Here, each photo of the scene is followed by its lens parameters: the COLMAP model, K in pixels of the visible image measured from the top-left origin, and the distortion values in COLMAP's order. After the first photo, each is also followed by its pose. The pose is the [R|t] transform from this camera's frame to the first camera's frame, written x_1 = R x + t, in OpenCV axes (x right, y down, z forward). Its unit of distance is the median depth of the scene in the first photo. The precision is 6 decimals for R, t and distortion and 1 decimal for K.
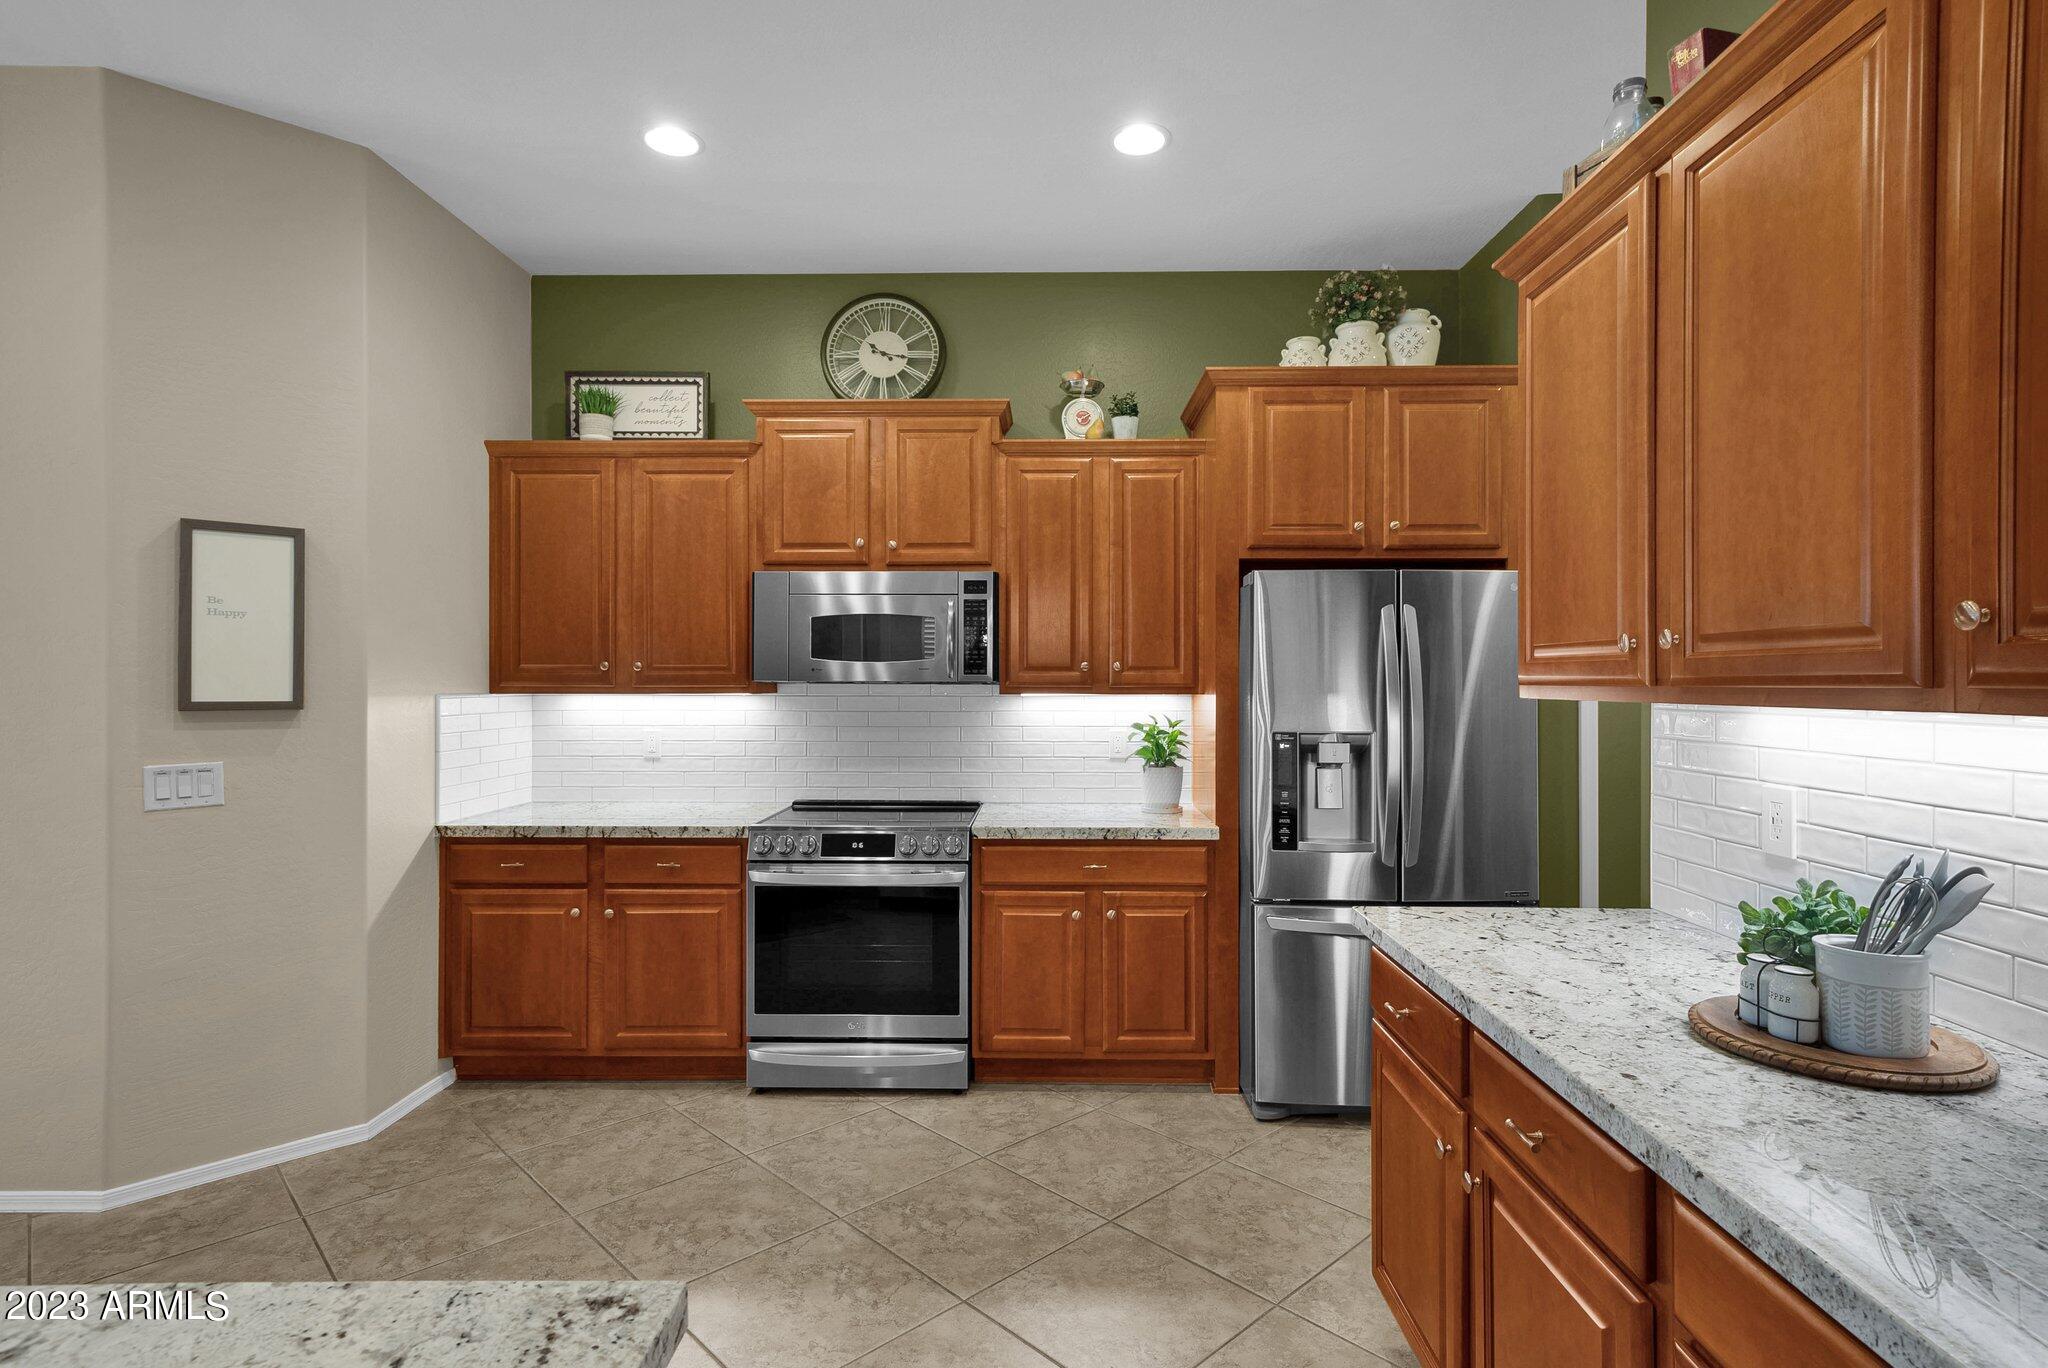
lens RADIAL K [[1049.3, 0, 1024.5], [0, 1049.3, 677.2], [0, 0, 1]] dist [0.021797, 0.000441]
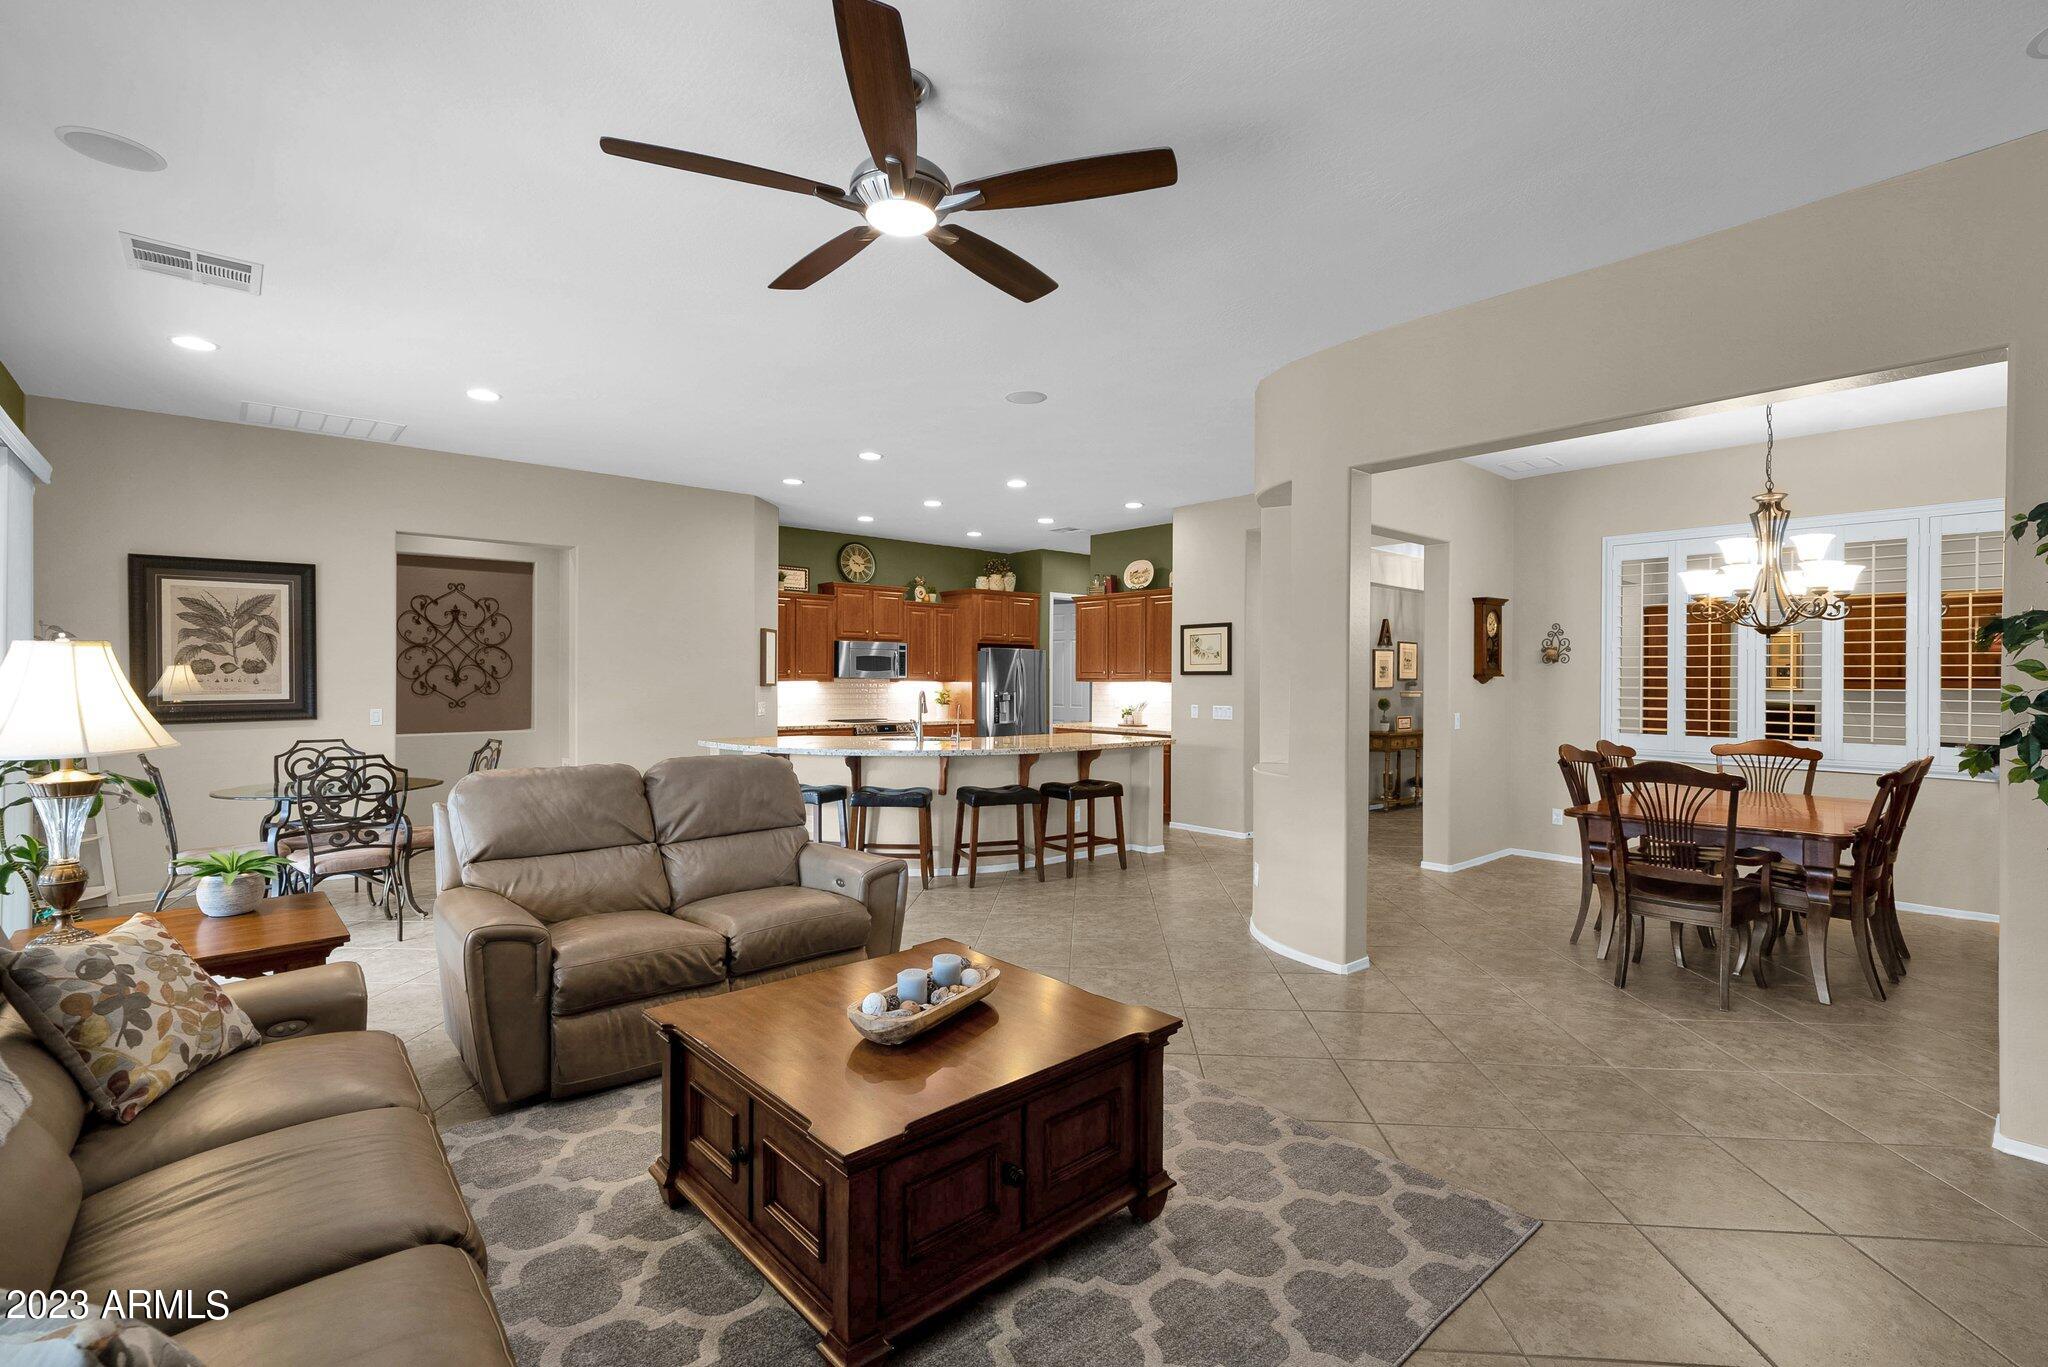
lens RADIAL K [[903.4, 0, 1040.9], [0, 903.4, 680.3], [0, 0, 1]] dist [0.009627, -0.000164]
pose [[0.726042, 0.000497, 0.687650, -1.580861], [-0.005448, 0.999973, 0.005029, -0.003745], [-0.687629, -0.007398, 0.726024, -1.231816]]
